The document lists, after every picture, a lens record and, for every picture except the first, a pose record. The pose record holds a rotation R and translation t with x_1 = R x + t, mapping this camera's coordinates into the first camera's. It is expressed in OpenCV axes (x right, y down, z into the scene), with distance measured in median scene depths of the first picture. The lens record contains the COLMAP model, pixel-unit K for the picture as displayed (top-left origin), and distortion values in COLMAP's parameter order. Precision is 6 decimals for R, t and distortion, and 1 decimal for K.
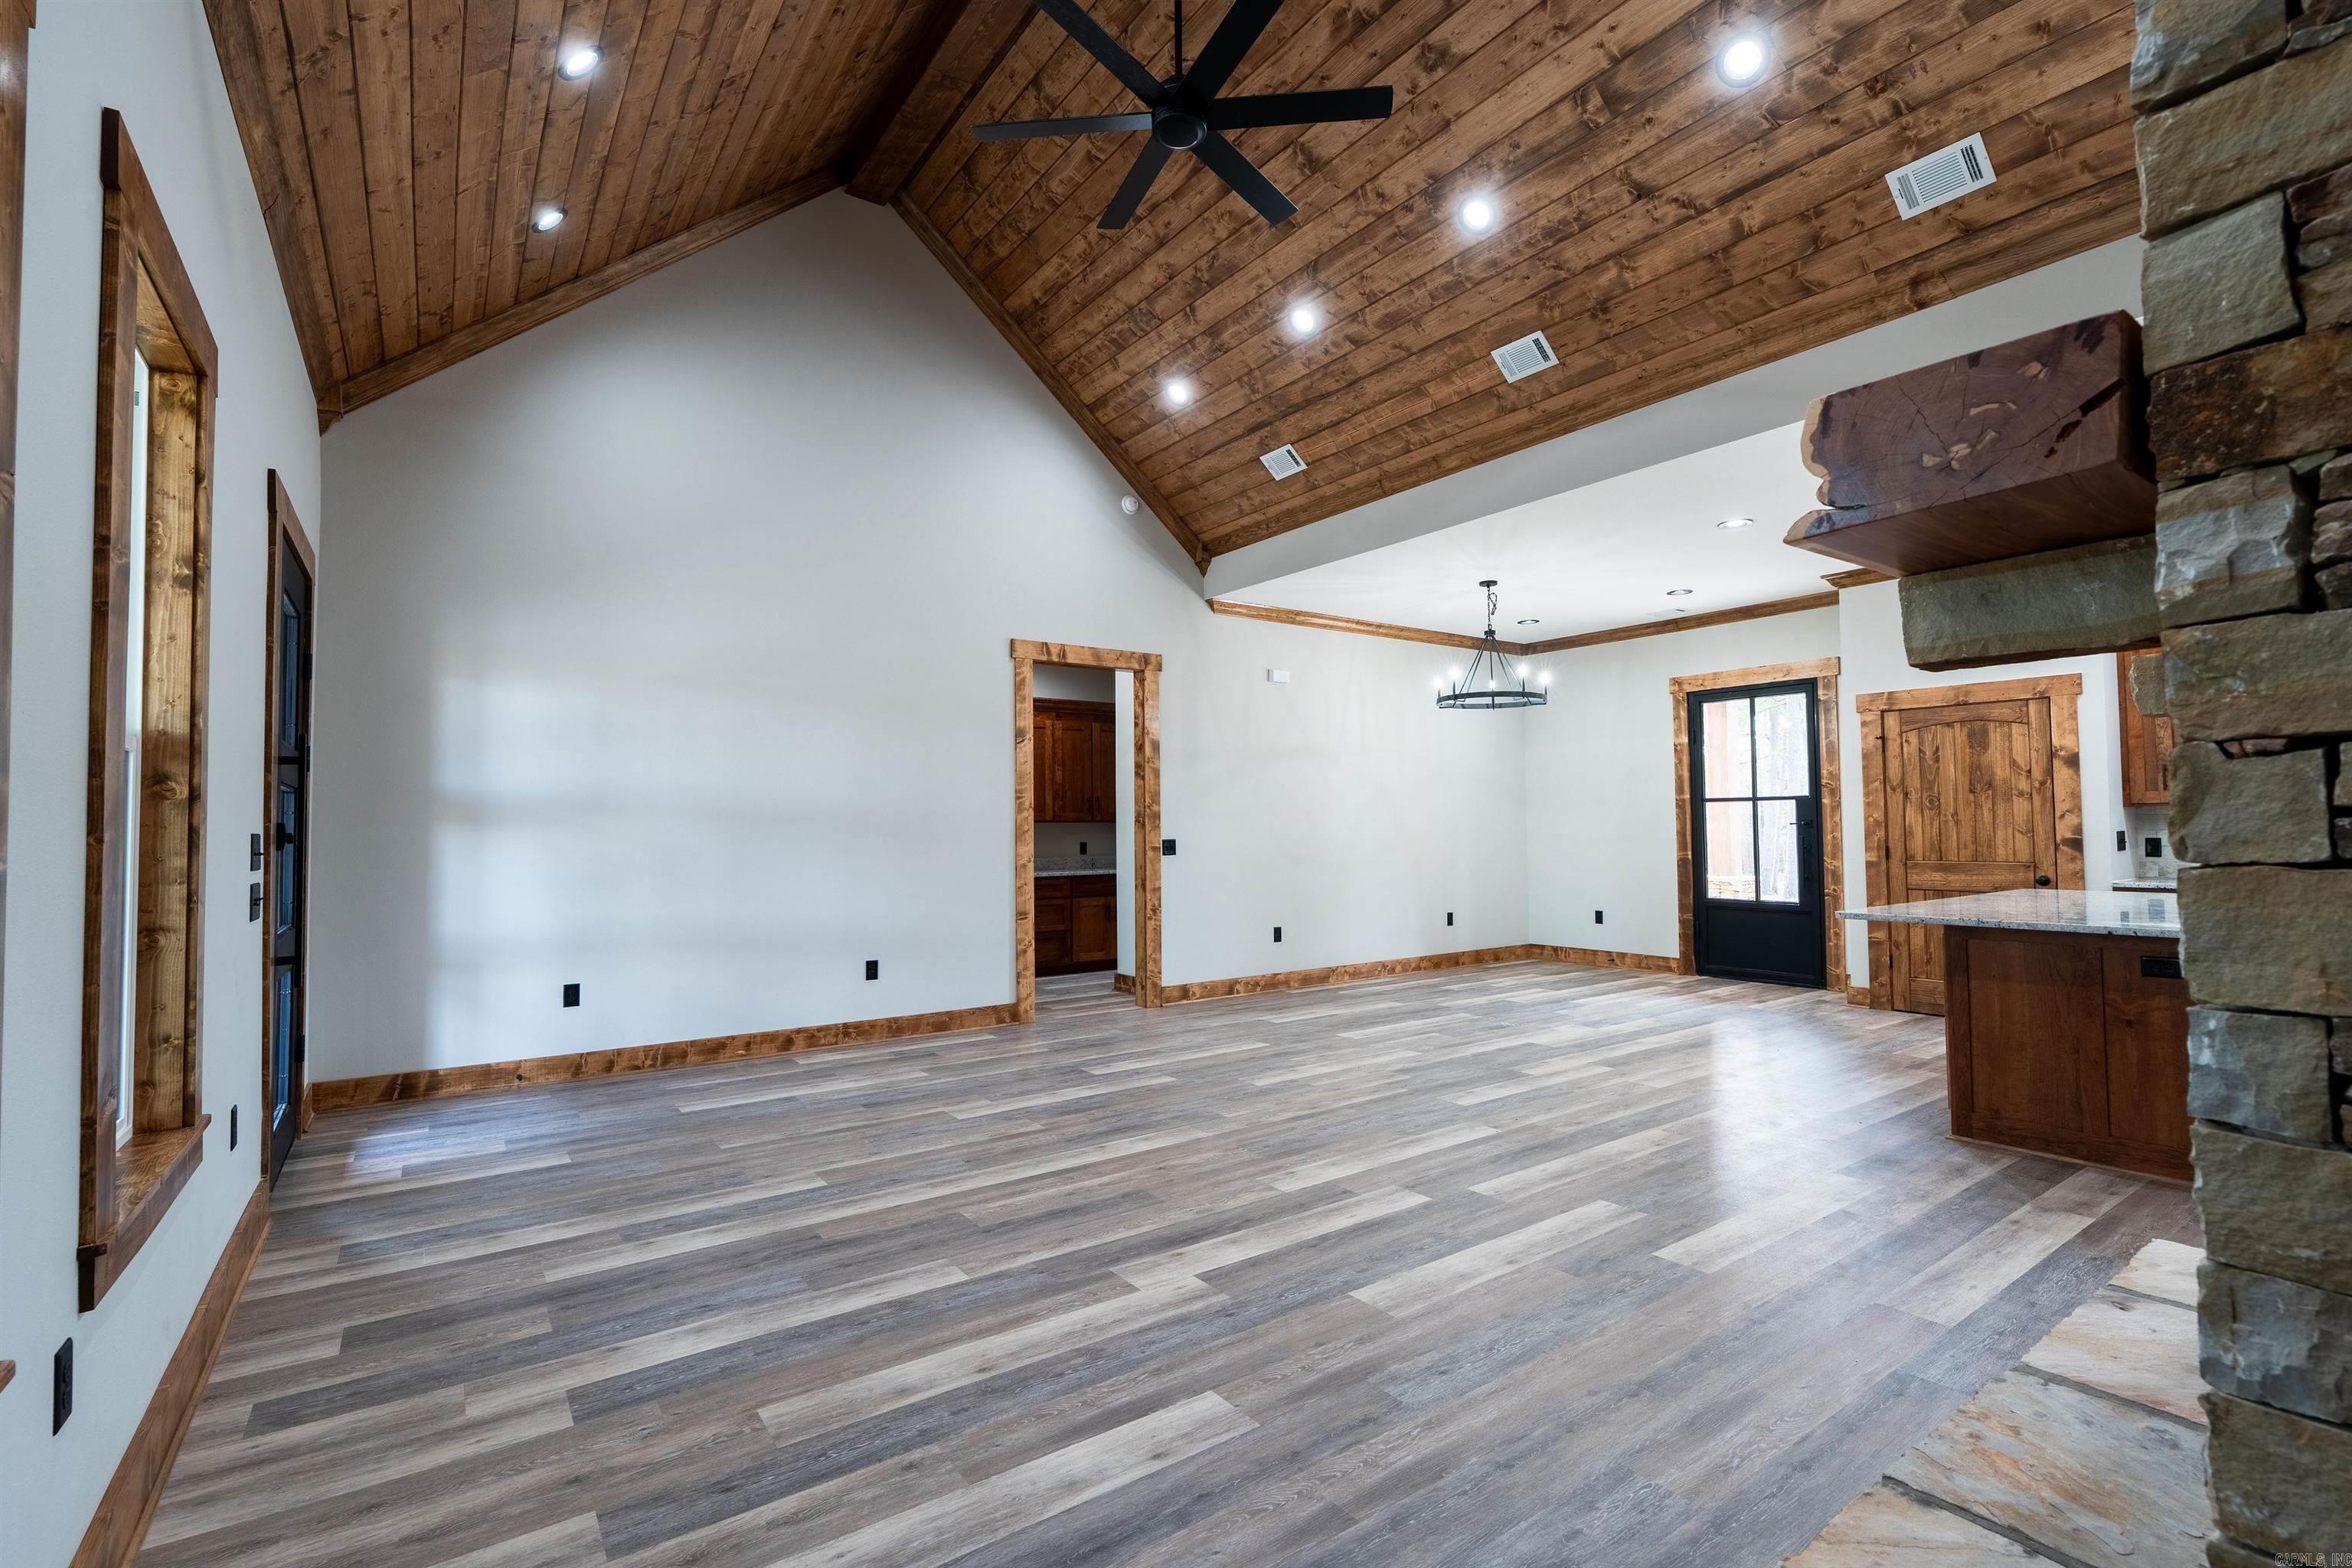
lens RADIAL K [[1051.7, 0, 1170.8], [0, 1051.7, 784.7], [0, 0, 1]] dist [-0.007701, 0.002789]
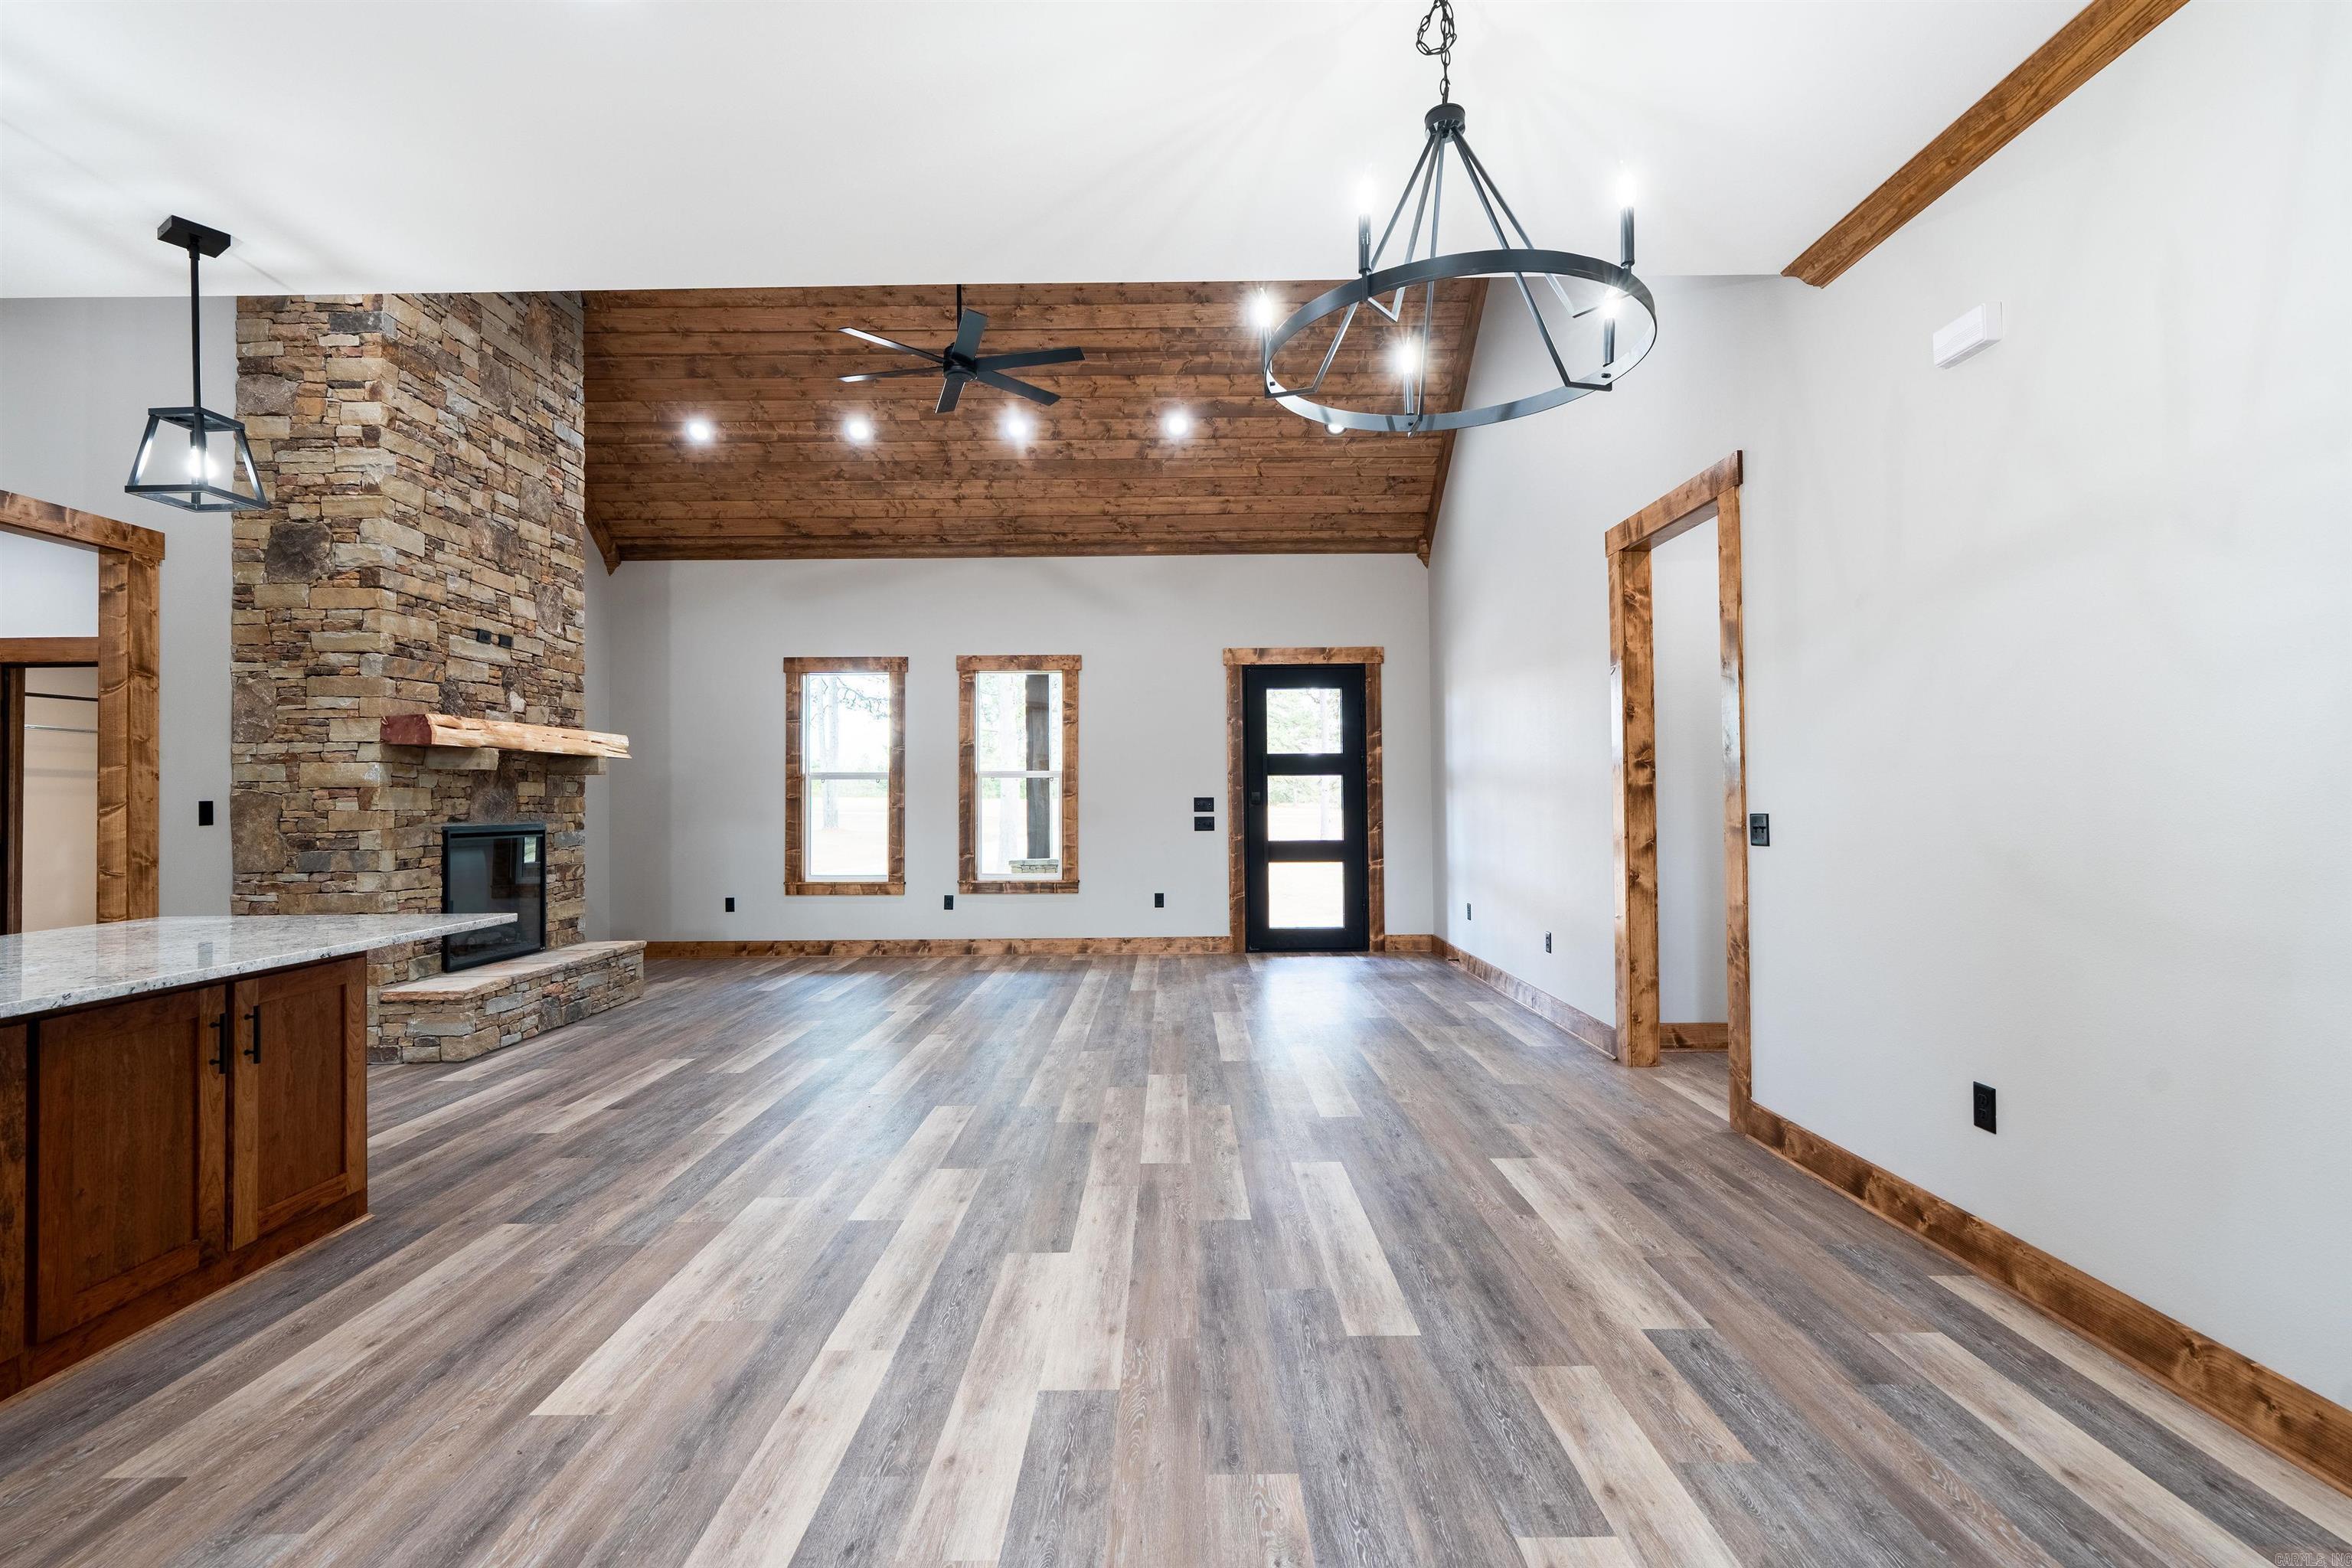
lens RADIAL K [[1051.7, 0, 1168.5], [0, 1051.7, 780.7], [0, 0, 1]] dist [-0.007701, 0.002789]
pose [[-0.579949, 0.001921, -0.814650, 0.778674], [0.051332, 0.998096, -0.034190, 0.054371], [0.813034, -0.061646, -0.578944, 1.470078]]
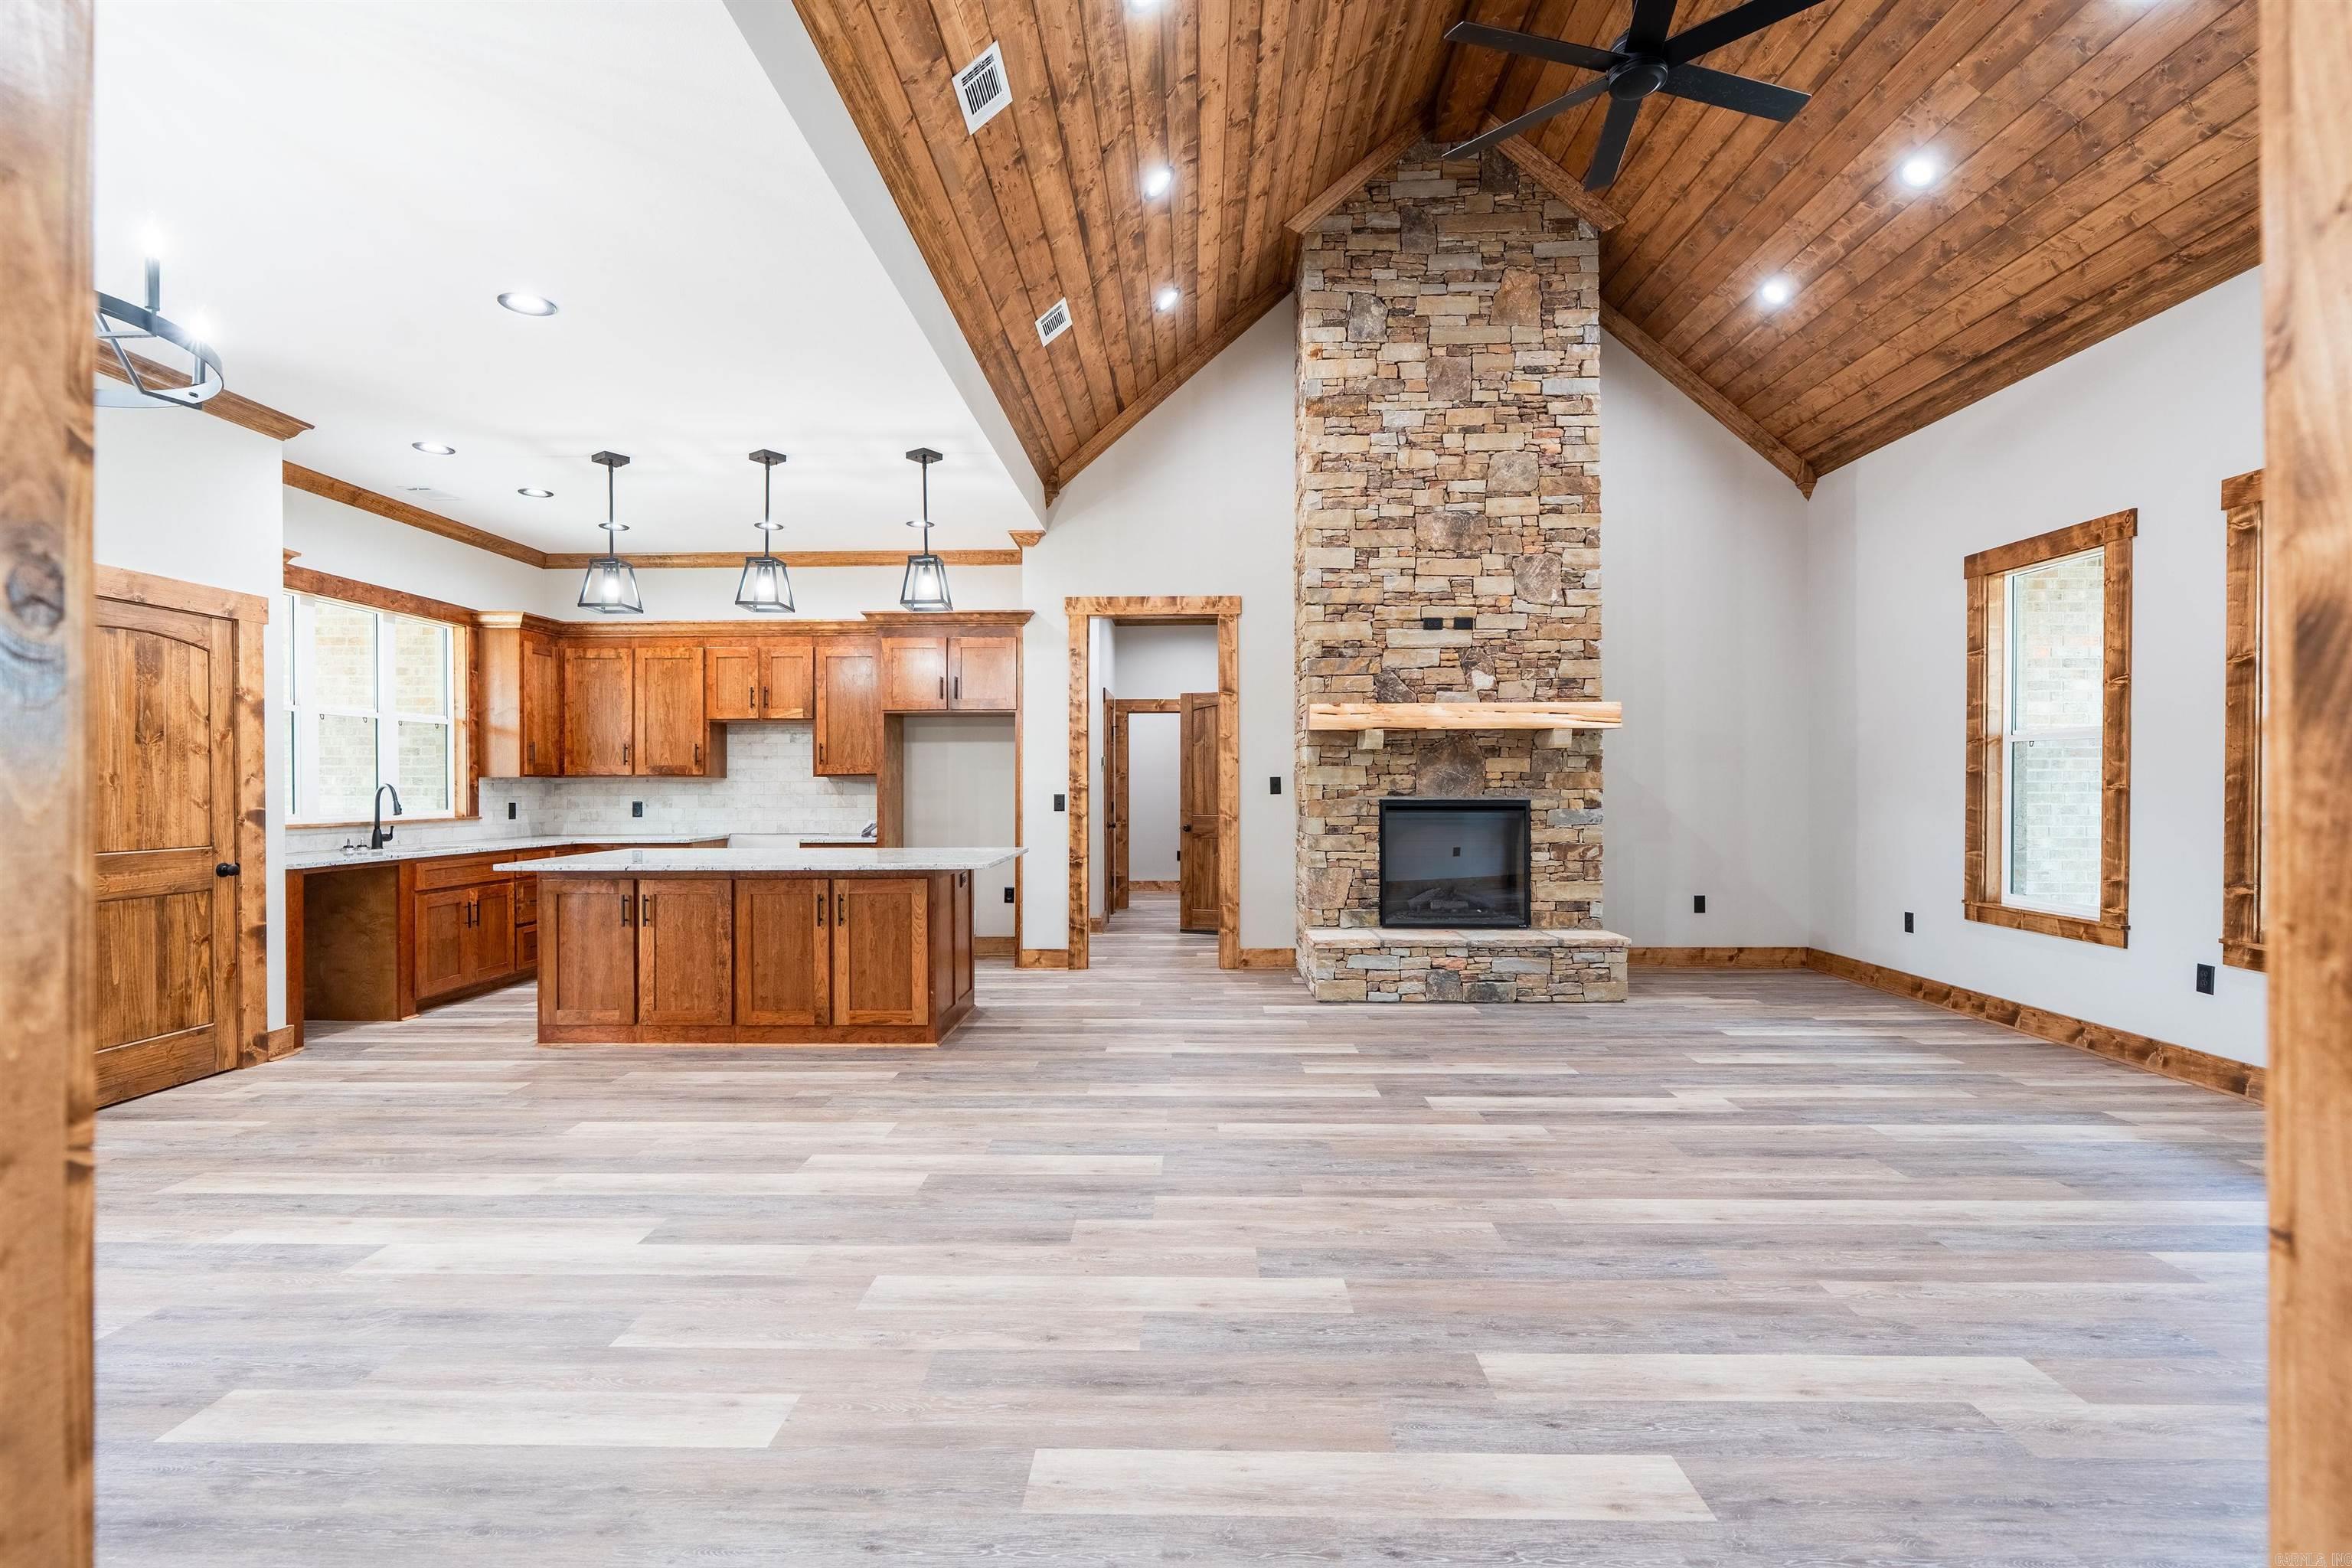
lens RADIAL K [[1051.7, 0, 1175.7], [0, 1051.7, 782.9], [0, 0, 1]] dist [-0.007701, 0.002789]
pose [[-0.807291, 0.014776, 0.589969, -0.146744], [-0.012578, 0.999029, -0.042233, 0.061624], [-0.590020, -0.041515, -0.806321, 1.378760]]
